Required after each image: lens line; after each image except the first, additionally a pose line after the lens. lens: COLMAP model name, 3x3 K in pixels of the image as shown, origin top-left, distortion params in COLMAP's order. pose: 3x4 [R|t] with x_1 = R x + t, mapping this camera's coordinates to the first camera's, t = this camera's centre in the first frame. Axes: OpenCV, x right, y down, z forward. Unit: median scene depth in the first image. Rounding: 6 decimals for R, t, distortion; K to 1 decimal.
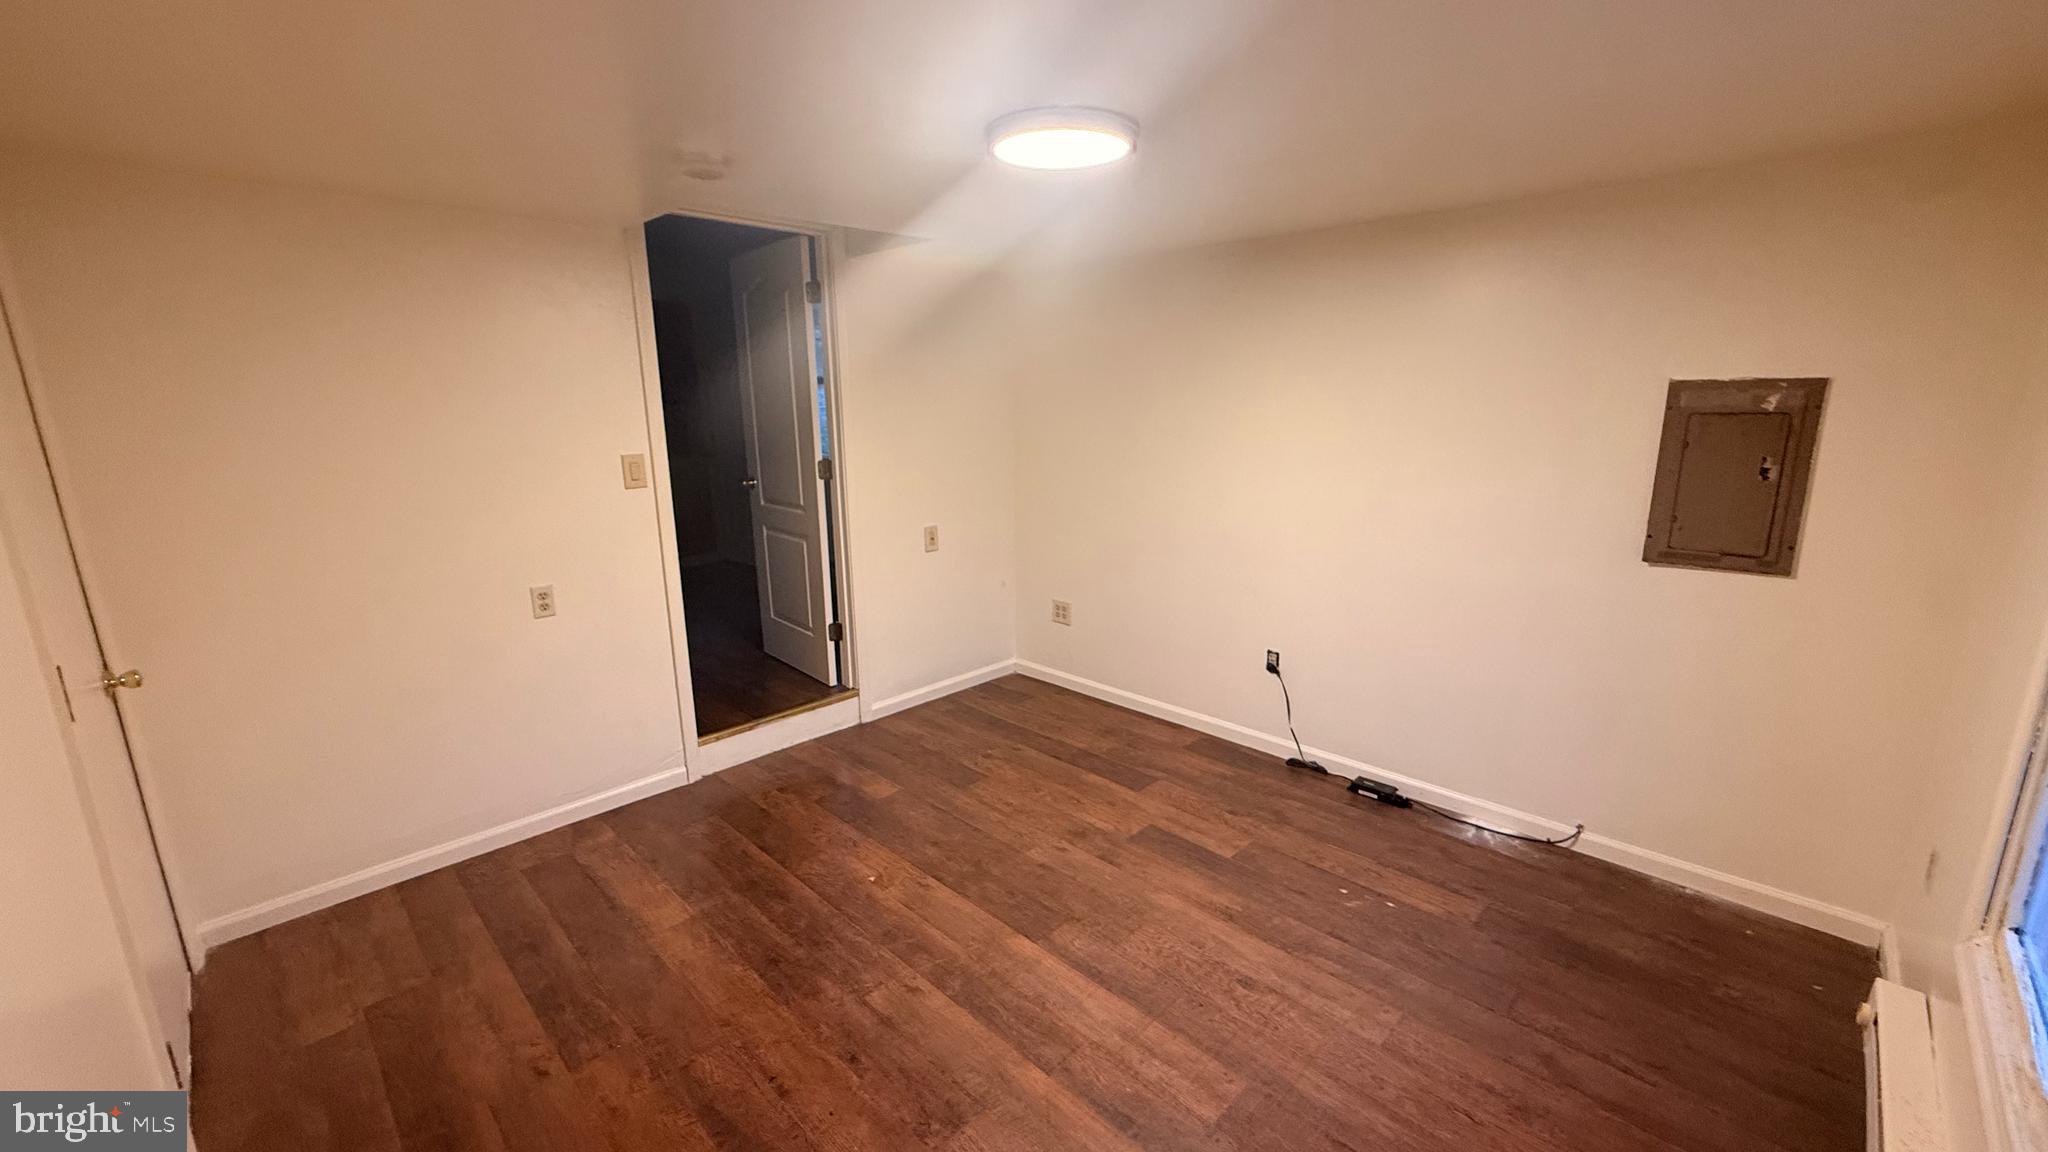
lens RADIAL K [[815.0, 0, 1022.0], [0, 815.0, 578.2], [0, 0, 1]] dist [0.000581, -0.000008]
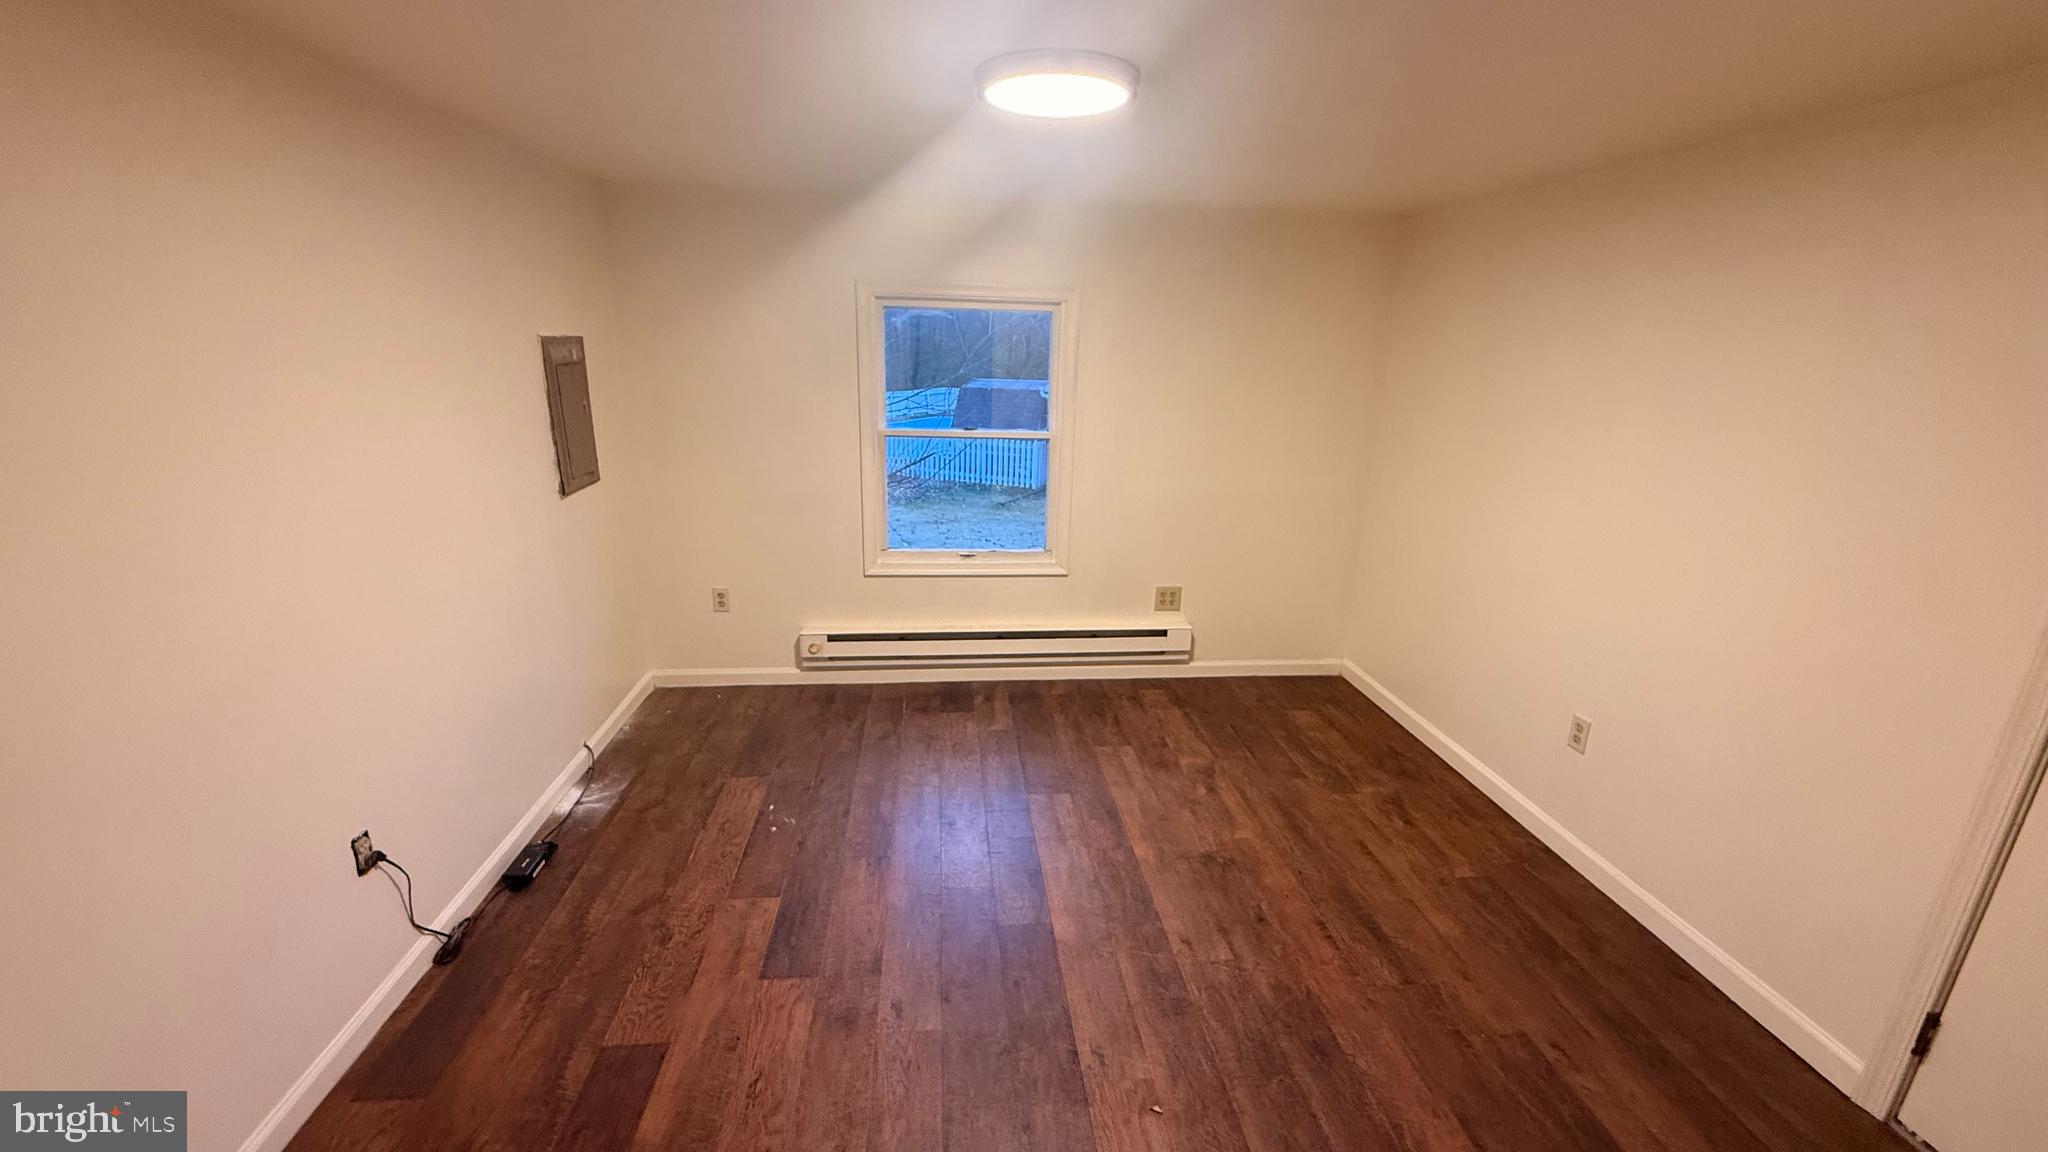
lens RADIAL K [[815.0, 0, 1019.1], [0, 815.0, 574.1], [0, 0, 1]] dist [0.000581, -0.000008]
pose [[-0.769168, -0.182172, 0.612531, -0.486185], [0.128584, 0.894784, 0.427583, -0.358861], [-0.625977, 0.407645, -0.664815, 1.530284]]
